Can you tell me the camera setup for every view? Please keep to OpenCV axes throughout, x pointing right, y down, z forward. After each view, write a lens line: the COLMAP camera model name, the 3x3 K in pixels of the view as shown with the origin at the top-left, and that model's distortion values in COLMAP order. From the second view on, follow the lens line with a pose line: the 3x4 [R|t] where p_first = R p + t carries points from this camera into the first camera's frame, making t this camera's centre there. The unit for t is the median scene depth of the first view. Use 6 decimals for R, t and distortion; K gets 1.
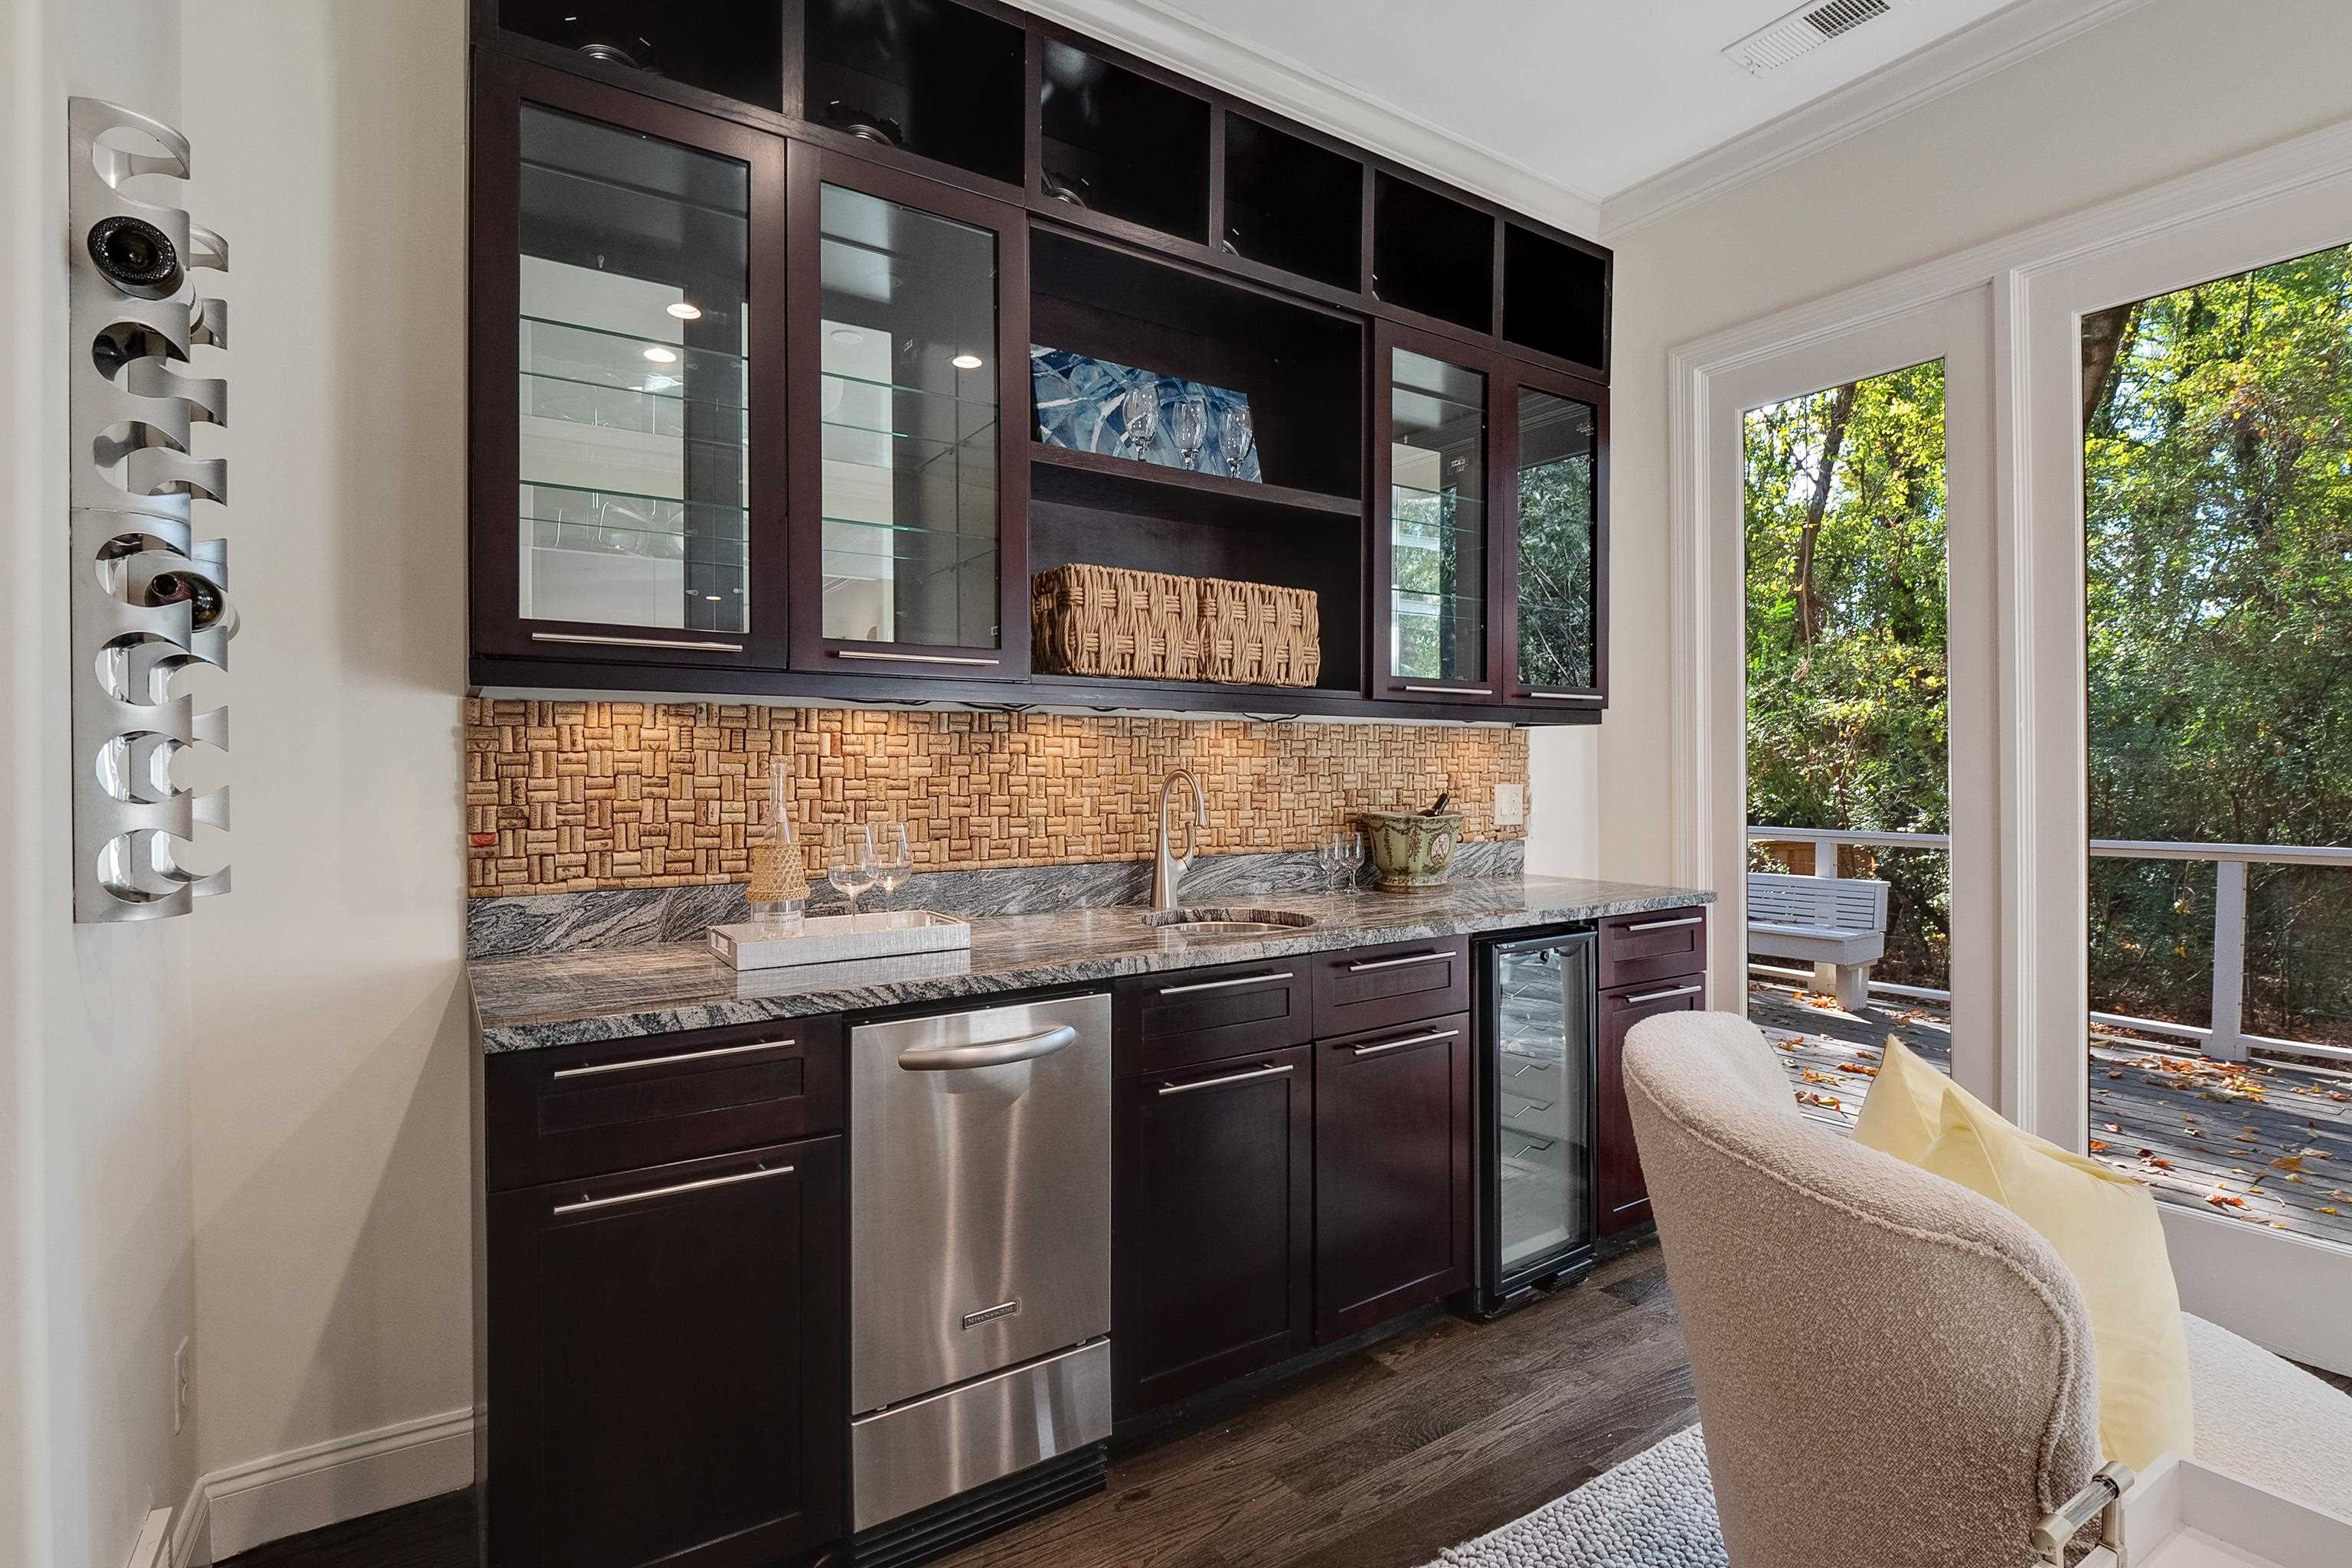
lens RADIAL K [[1106.3, 0, 1206.0], [0, 1106.3, 772.6], [0, 0, 1]] dist [-0.004237, -0.003264]
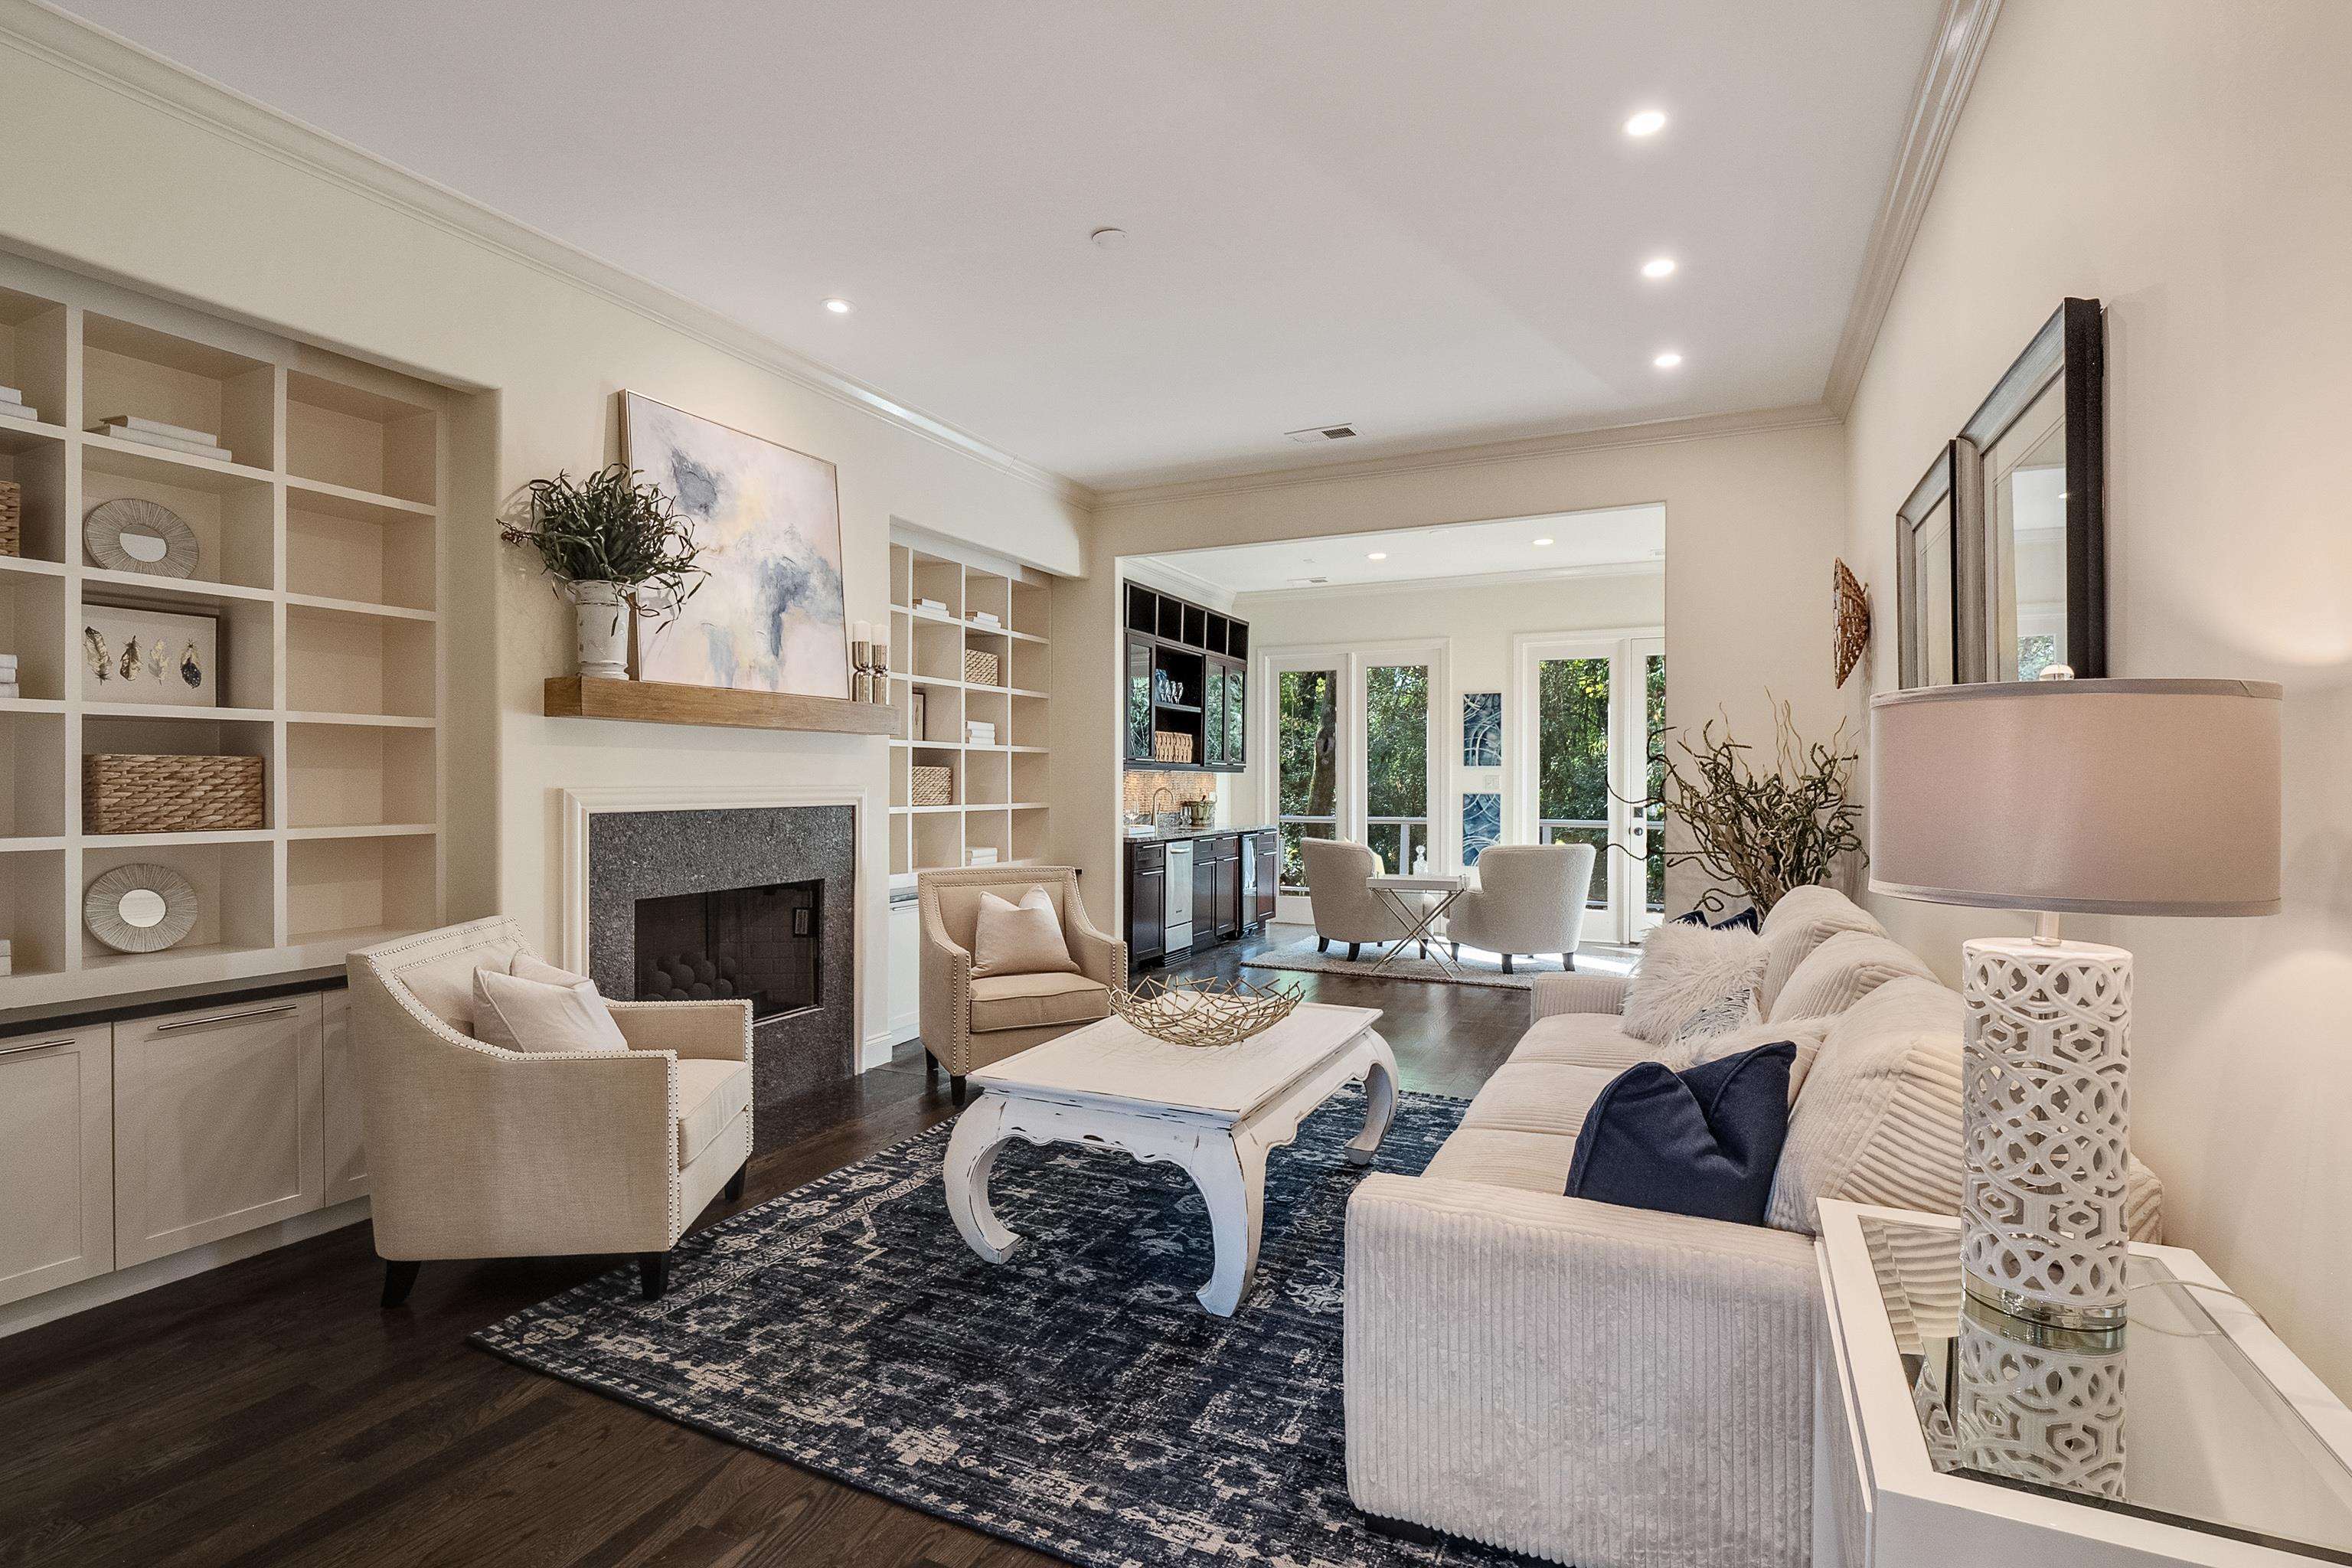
lens RADIAL K [[1106.3, 0, 1157.7], [0, 1106.3, 775.3], [0, 0, 1]] dist [-0.004237, -0.003264]
pose [[0.866320, 0.011349, 0.499361, -1.766264], [-0.006523, 0.999914, -0.011410, 0.000634], [-0.499447, 0.006628, 0.866319, -1.984342]]
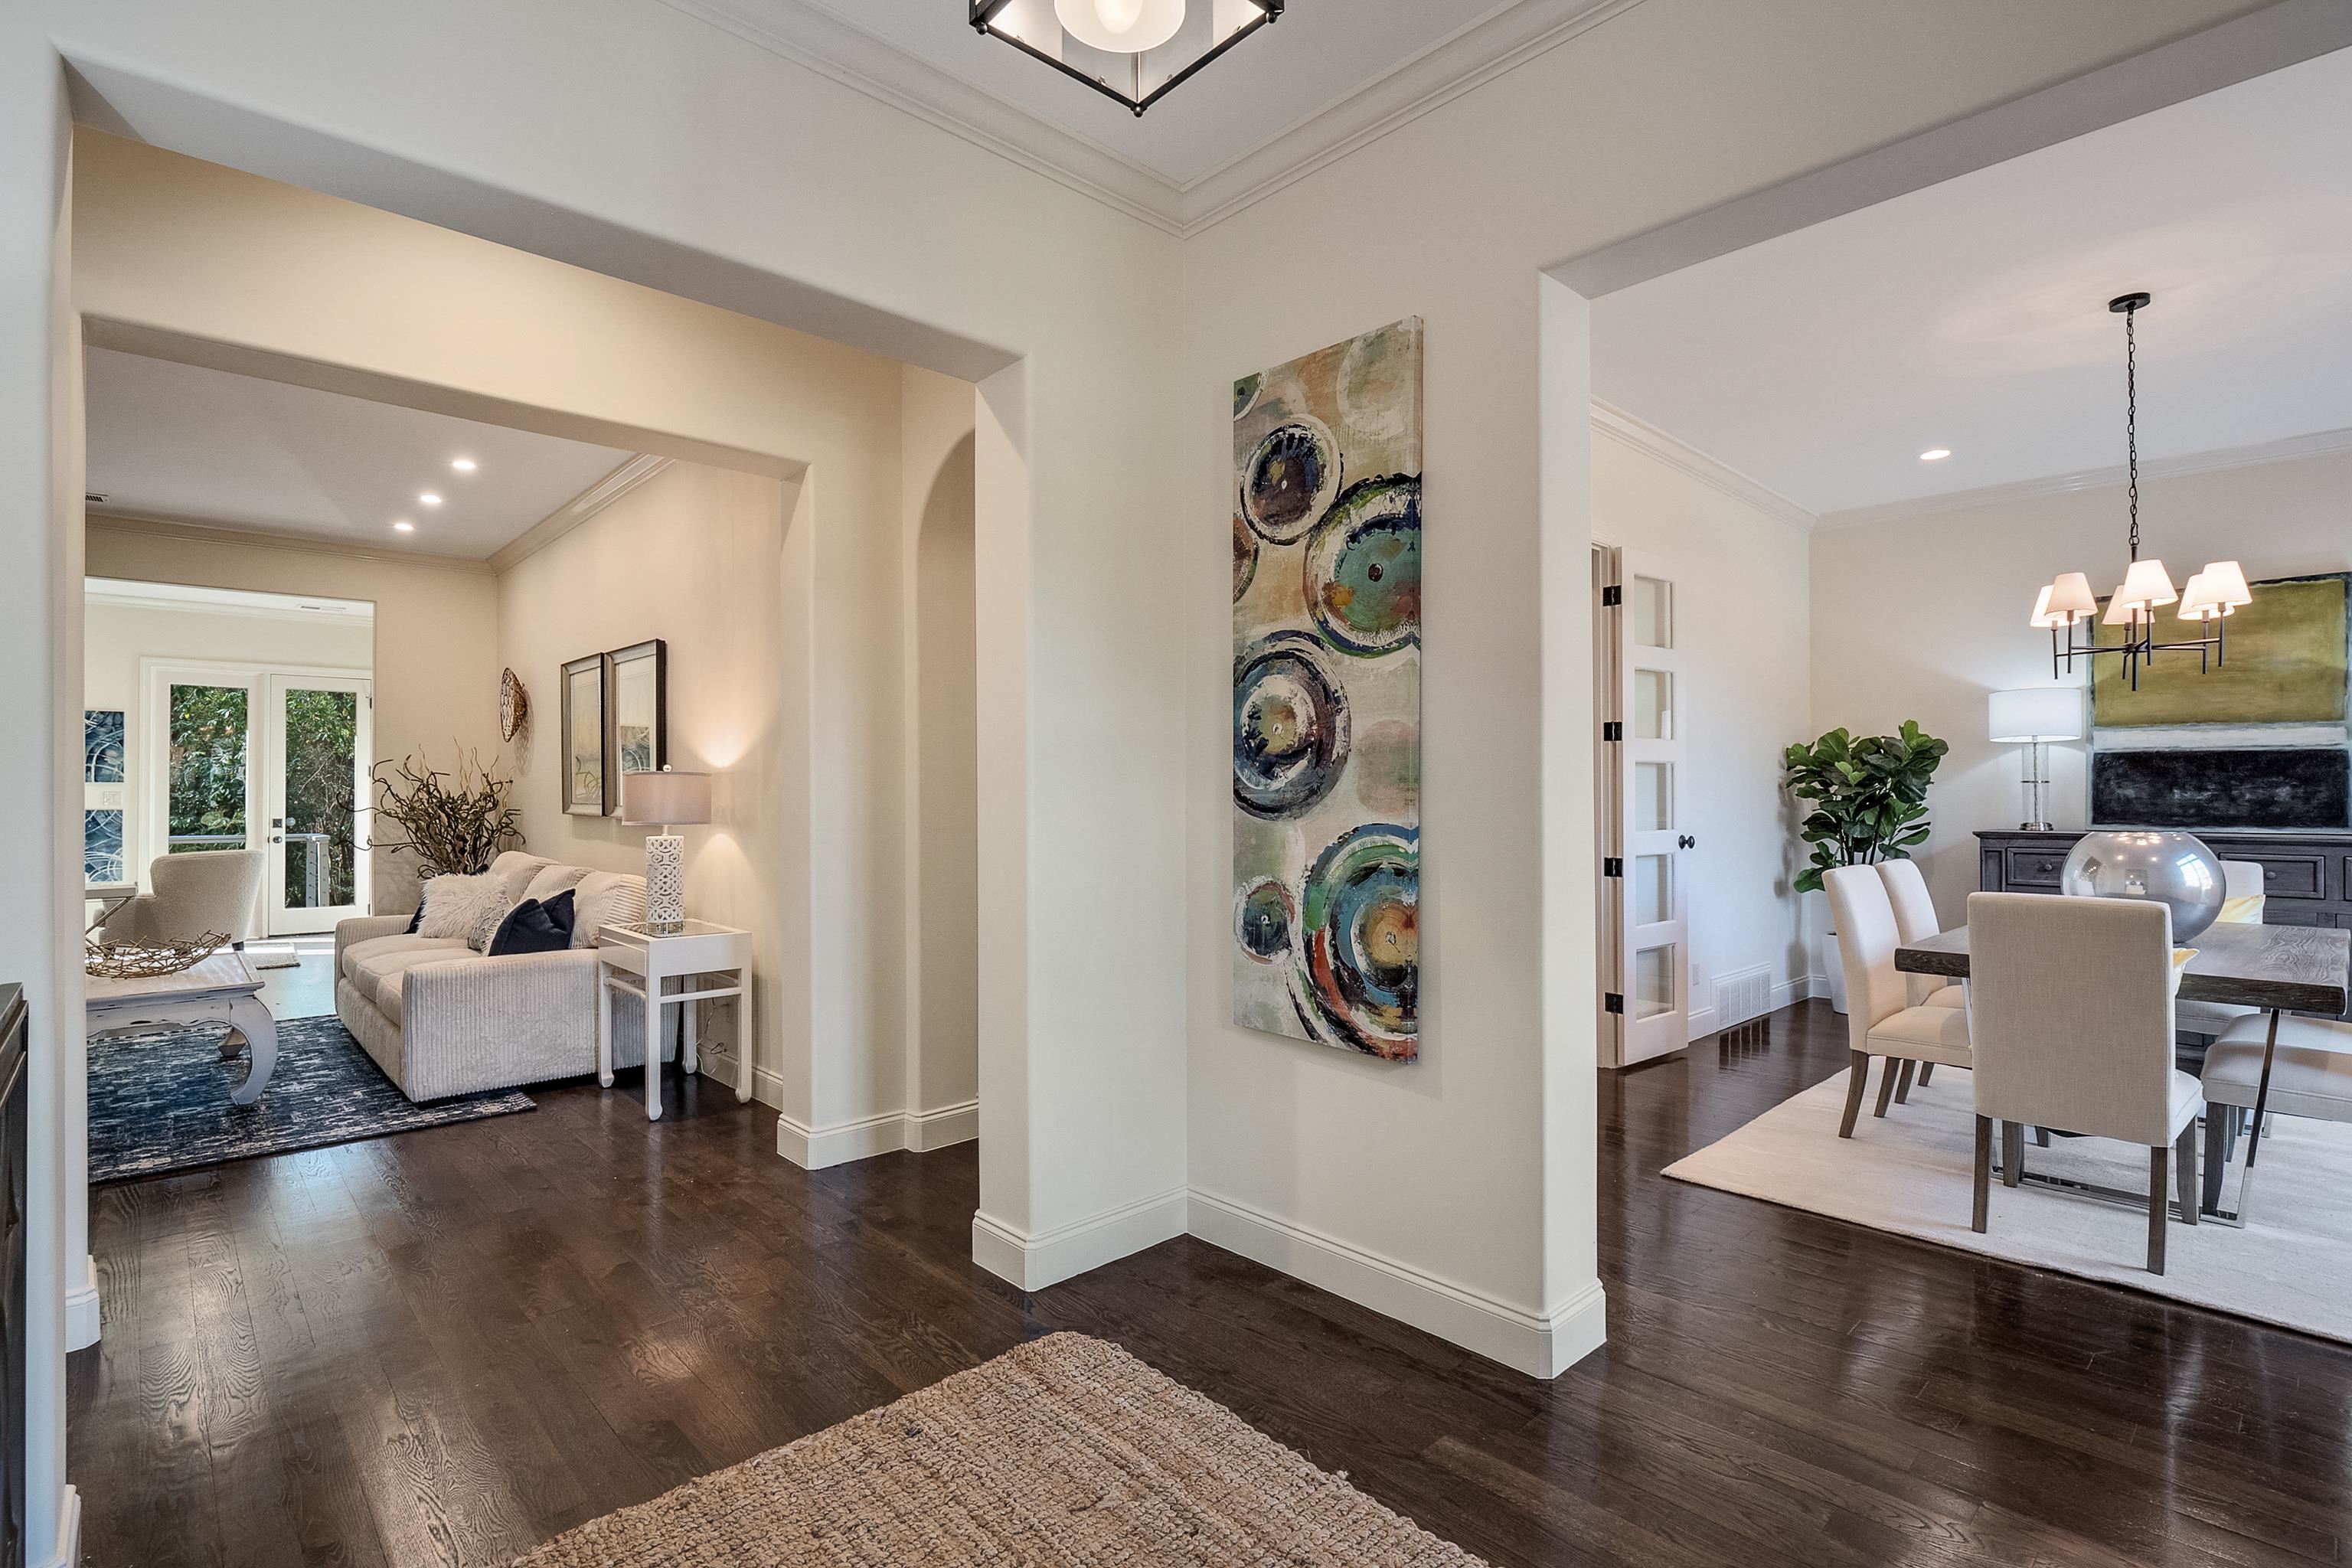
lens RADIAL K [[1106.3, 0, 1157.2], [0, 1106.3, 782.3], [0, 0, 1]] dist [-0.004237, -0.003264]
pose [[-0.146910, 0.019806, 0.988952, -3.187993], [0.007373, 0.999794, -0.018928, 0.016618], [-0.989122, 0.004511, -0.147026, -2.315886]]
